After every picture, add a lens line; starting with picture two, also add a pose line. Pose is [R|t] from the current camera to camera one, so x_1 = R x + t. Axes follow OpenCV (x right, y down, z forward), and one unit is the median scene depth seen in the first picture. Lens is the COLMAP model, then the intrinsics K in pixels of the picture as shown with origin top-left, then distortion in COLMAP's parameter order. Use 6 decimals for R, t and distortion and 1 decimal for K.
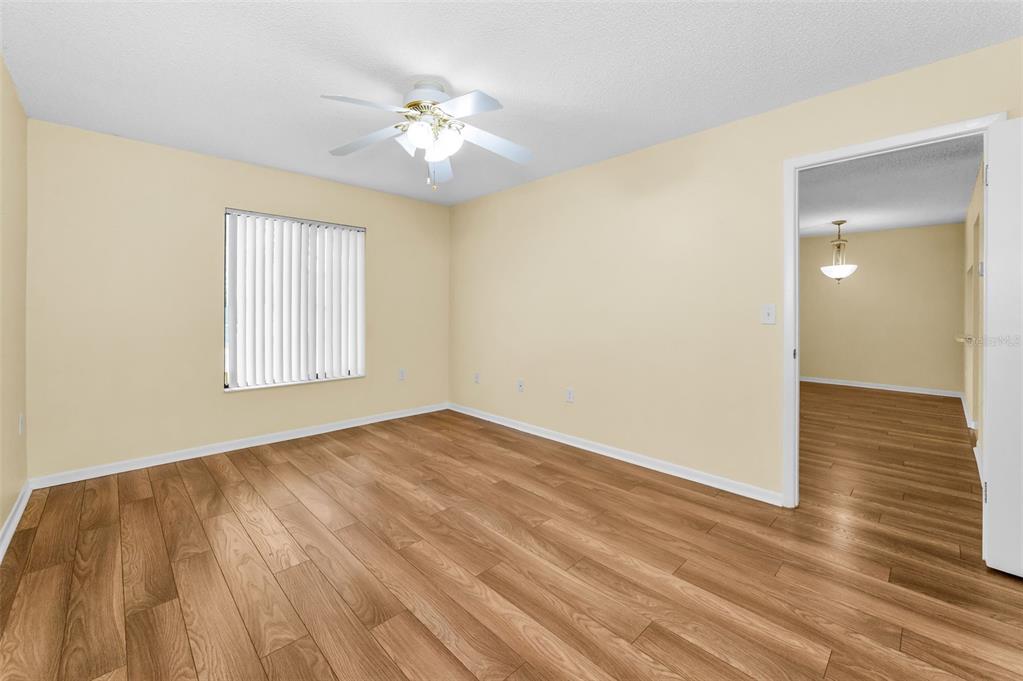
lens RADIAL K [[413.5, 0, 513.9], [0, 413.5, 316.6], [0, 0, 1]] dist [-0.000298, -0.000044]
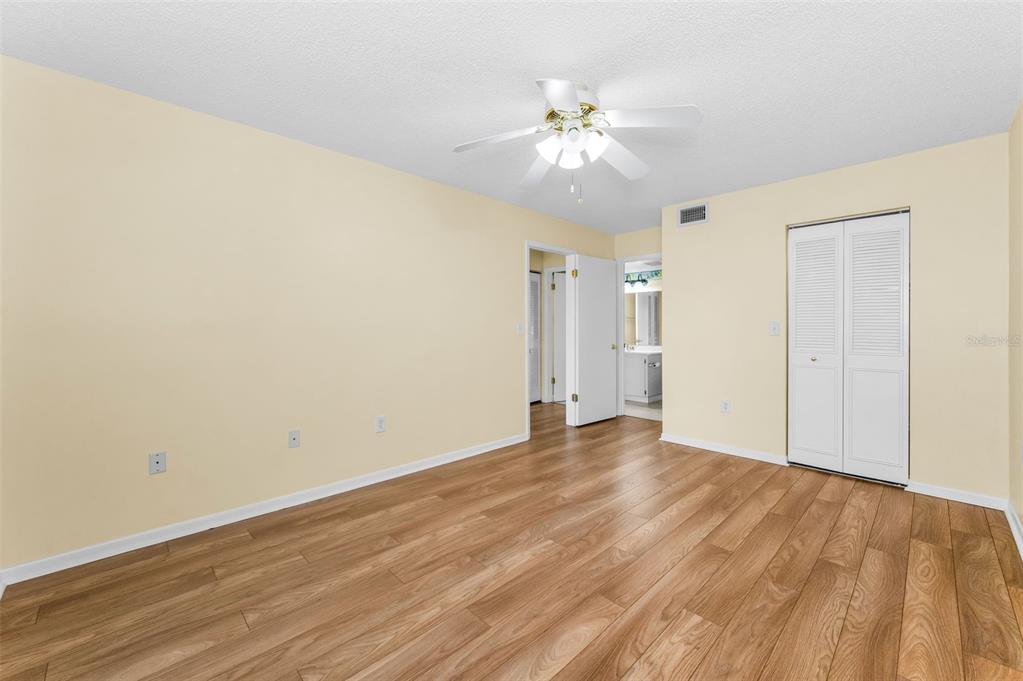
lens RADIAL K [[412.0, 0, 509.7], [0, 412.0, 331.0], [0, 0, 1]] dist [-0.000952, 0.000383]
pose [[0.004281, -0.009977, 0.999941, -1.020039], [0.015651, 0.999828, 0.009909, -0.013394], [-0.999868, 0.015608, 0.004437, 1.014799]]
